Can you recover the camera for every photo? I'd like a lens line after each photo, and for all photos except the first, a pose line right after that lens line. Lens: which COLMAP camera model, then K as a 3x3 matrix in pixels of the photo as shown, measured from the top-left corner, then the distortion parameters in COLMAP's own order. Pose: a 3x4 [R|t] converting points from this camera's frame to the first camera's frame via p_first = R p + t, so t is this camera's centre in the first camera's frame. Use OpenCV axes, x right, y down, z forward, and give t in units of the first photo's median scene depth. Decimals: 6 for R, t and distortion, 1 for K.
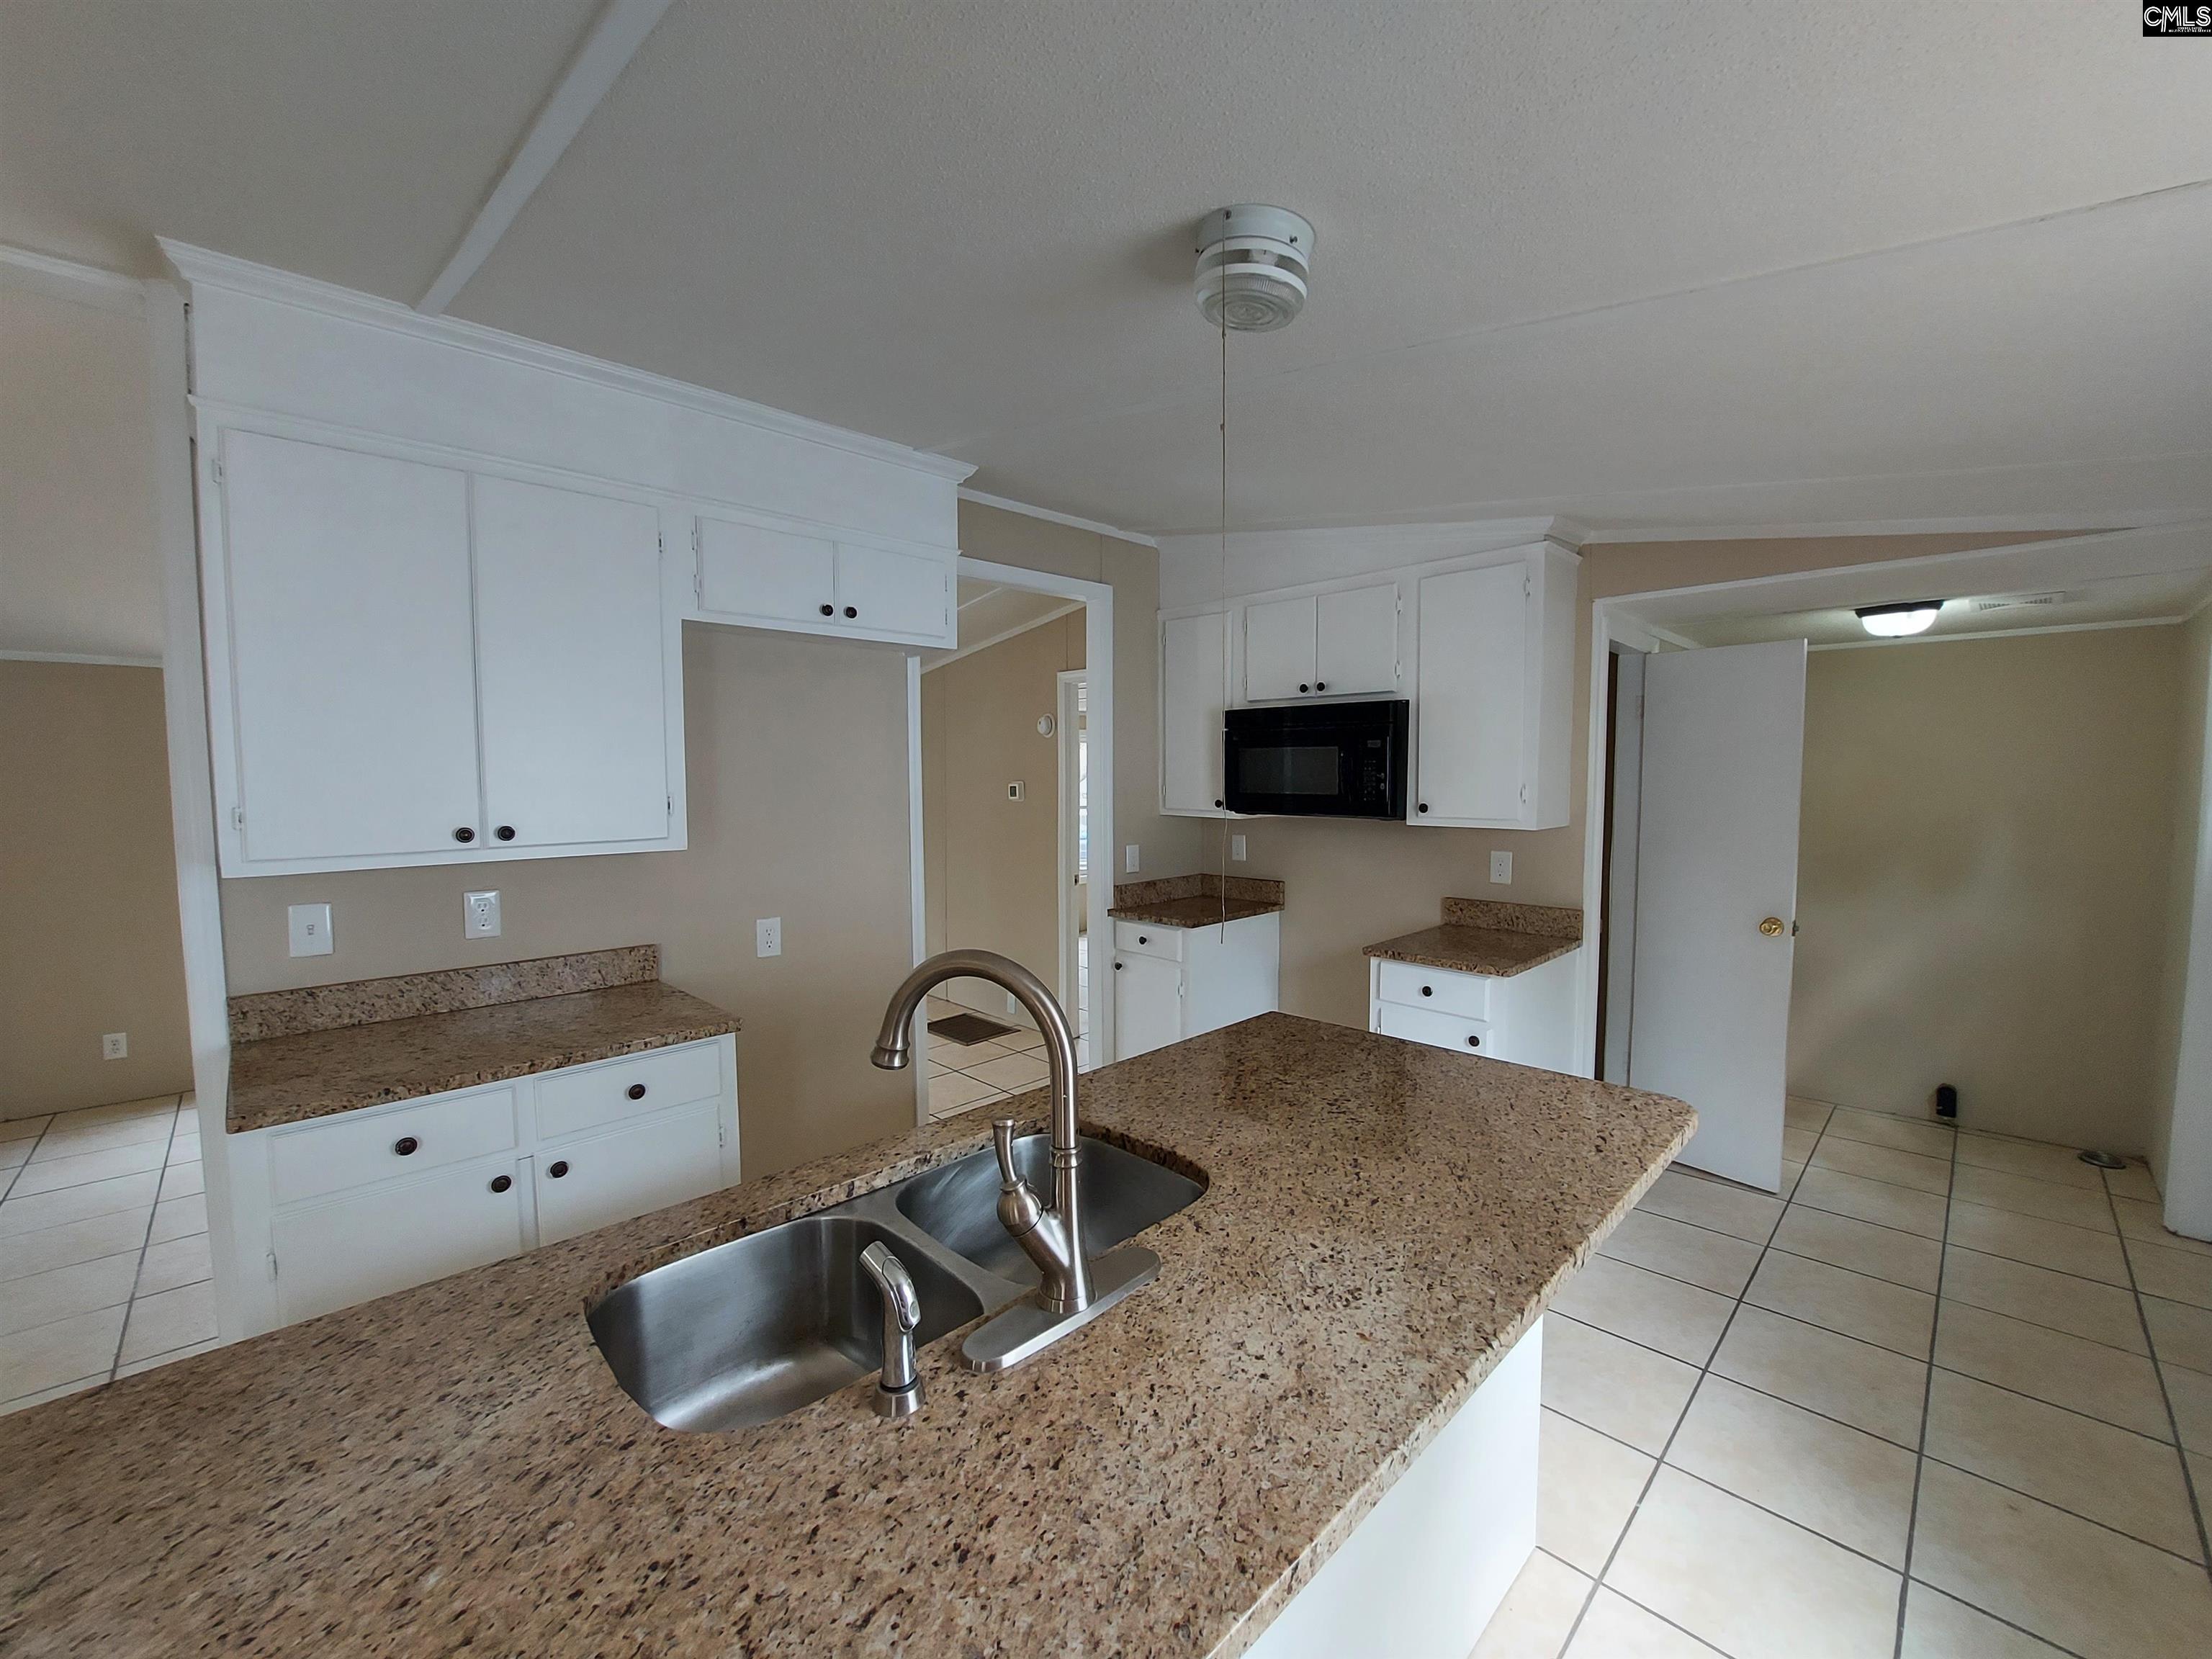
lens RADIAL K [[883.5, 0, 1116.3], [0, 883.5, 814.0], [0, 0, 1]] dist [-0.026568, 0.004641]
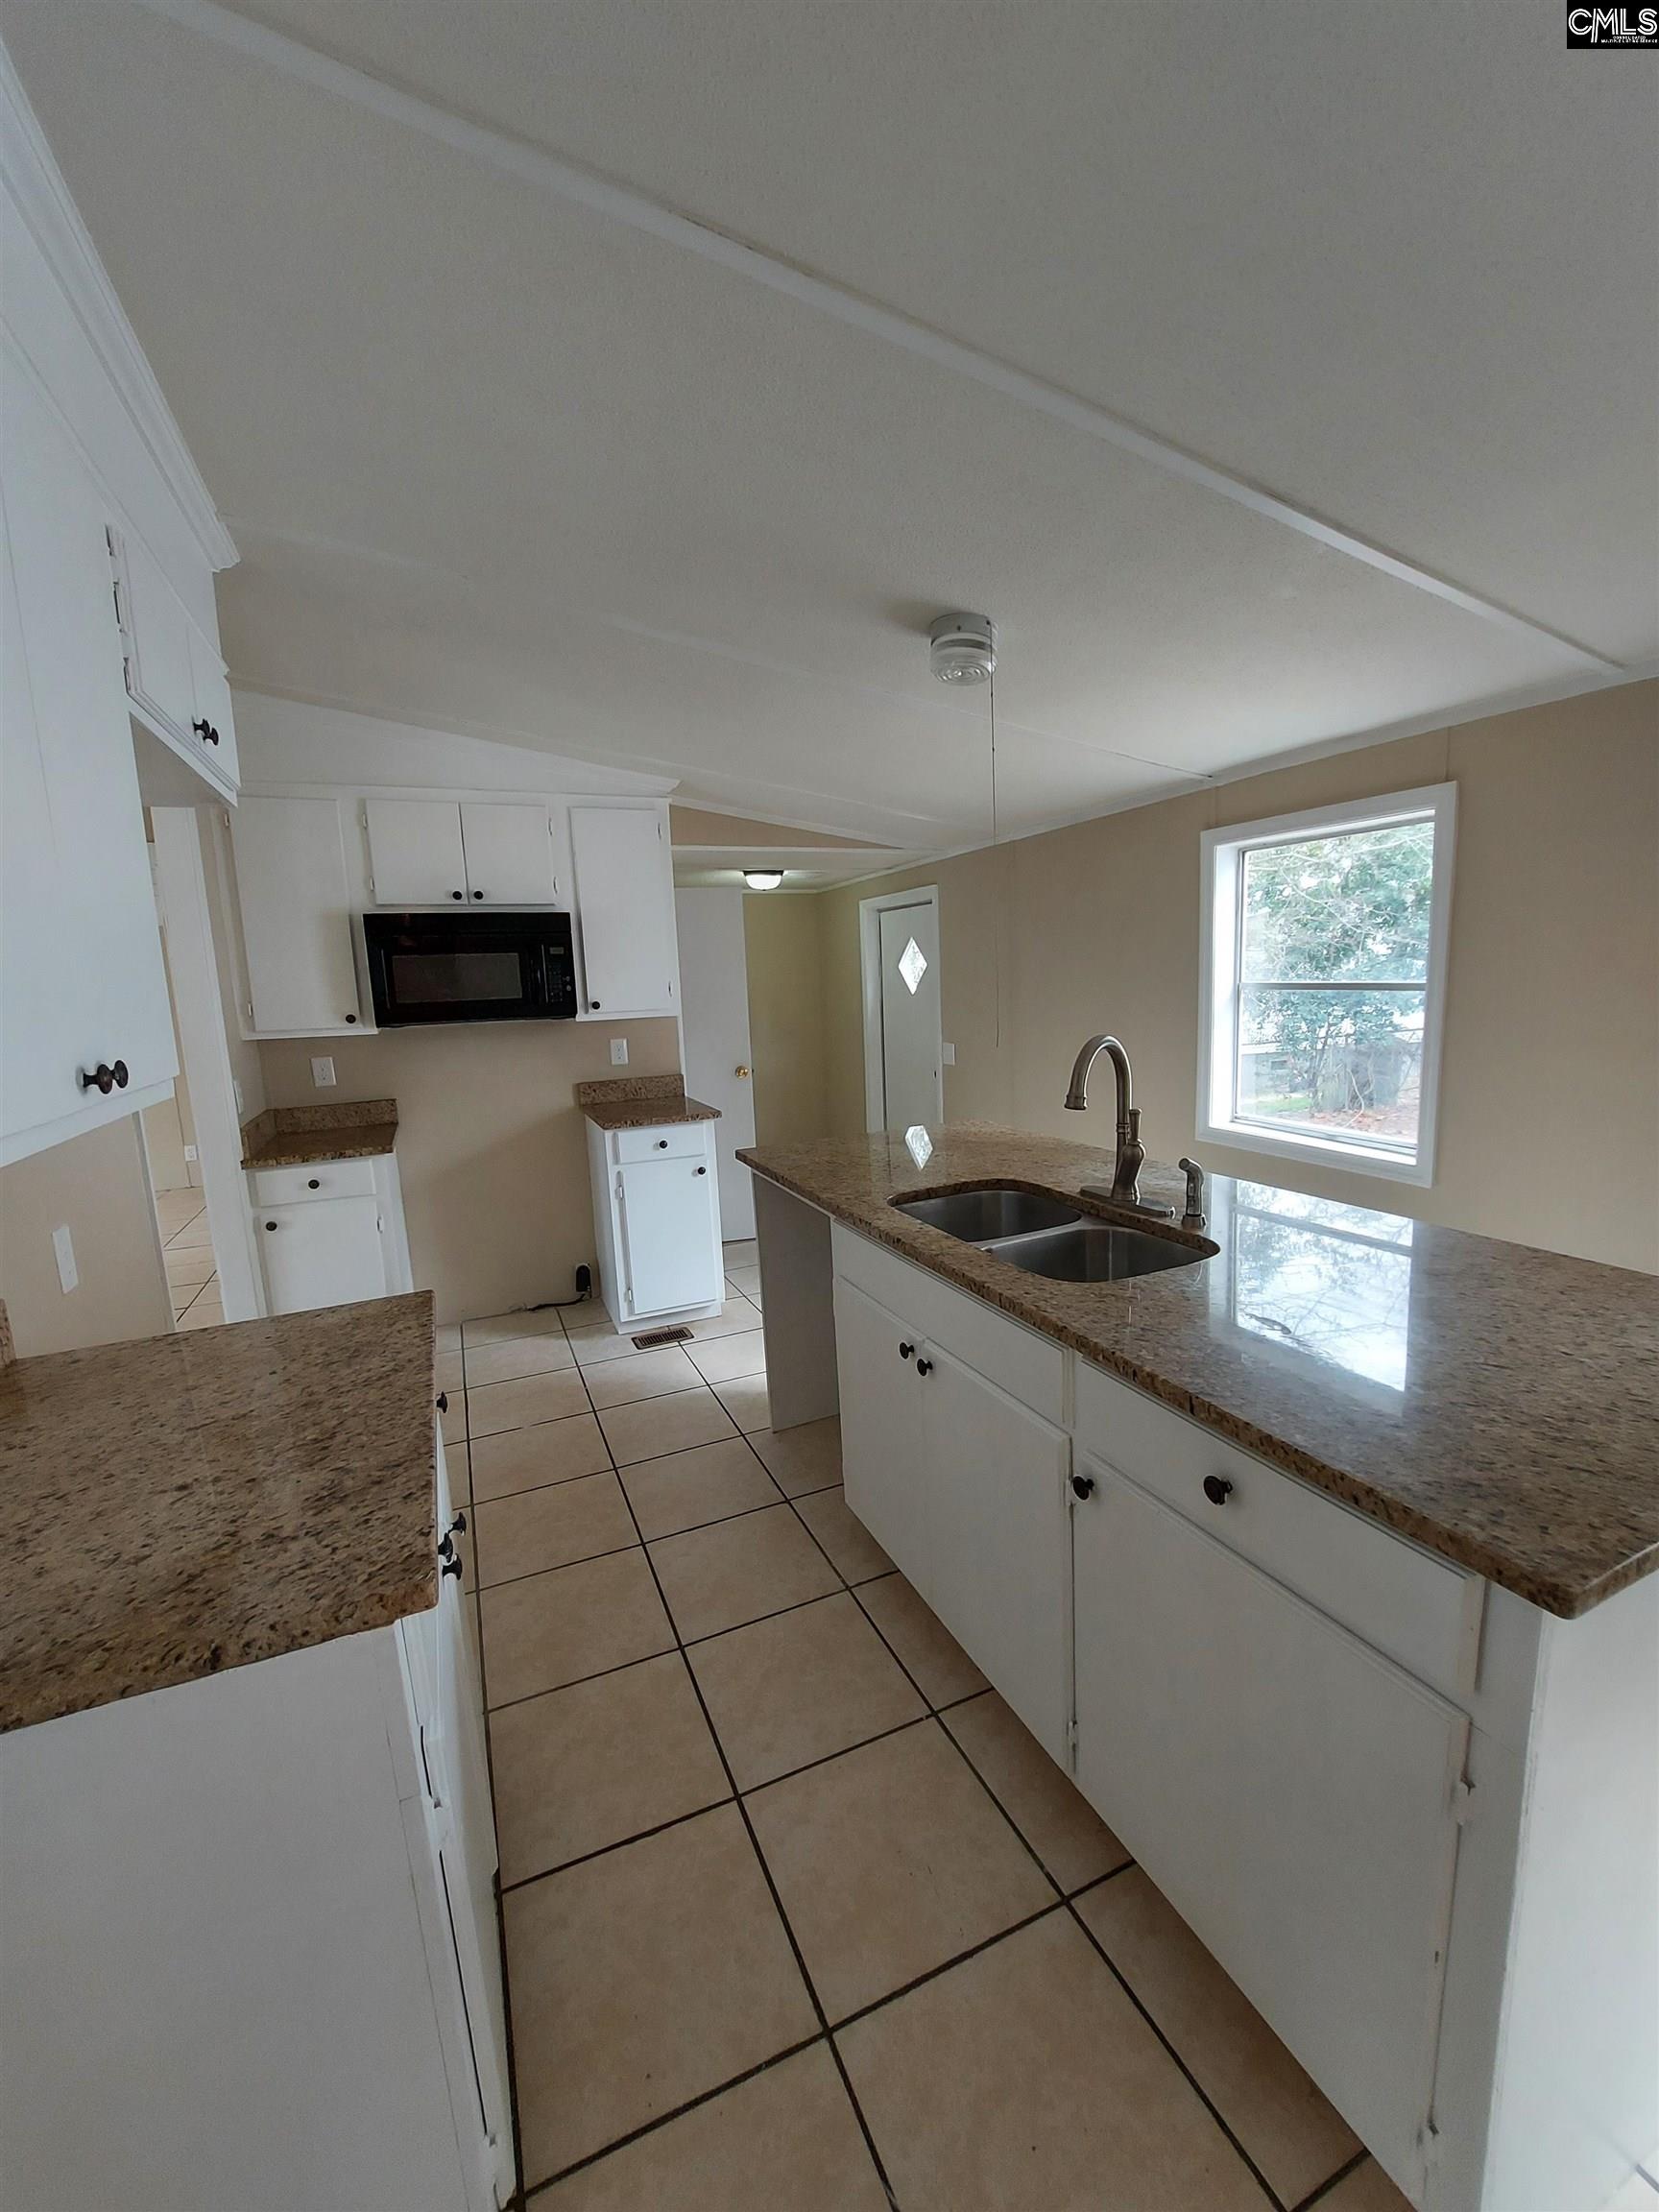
lens RADIAL K [[883.5, 0, 840.4], [0, 883.5, 1121.5], [0, 0, 1]] dist [-0.026568, 0.004641]
pose [[0.354012, -0.160501, 0.921366, -0.616147], [0.079672, 0.986758, 0.141281, 0.005917], [-0.931841, 0.023392, 0.362112, 0.244605]]
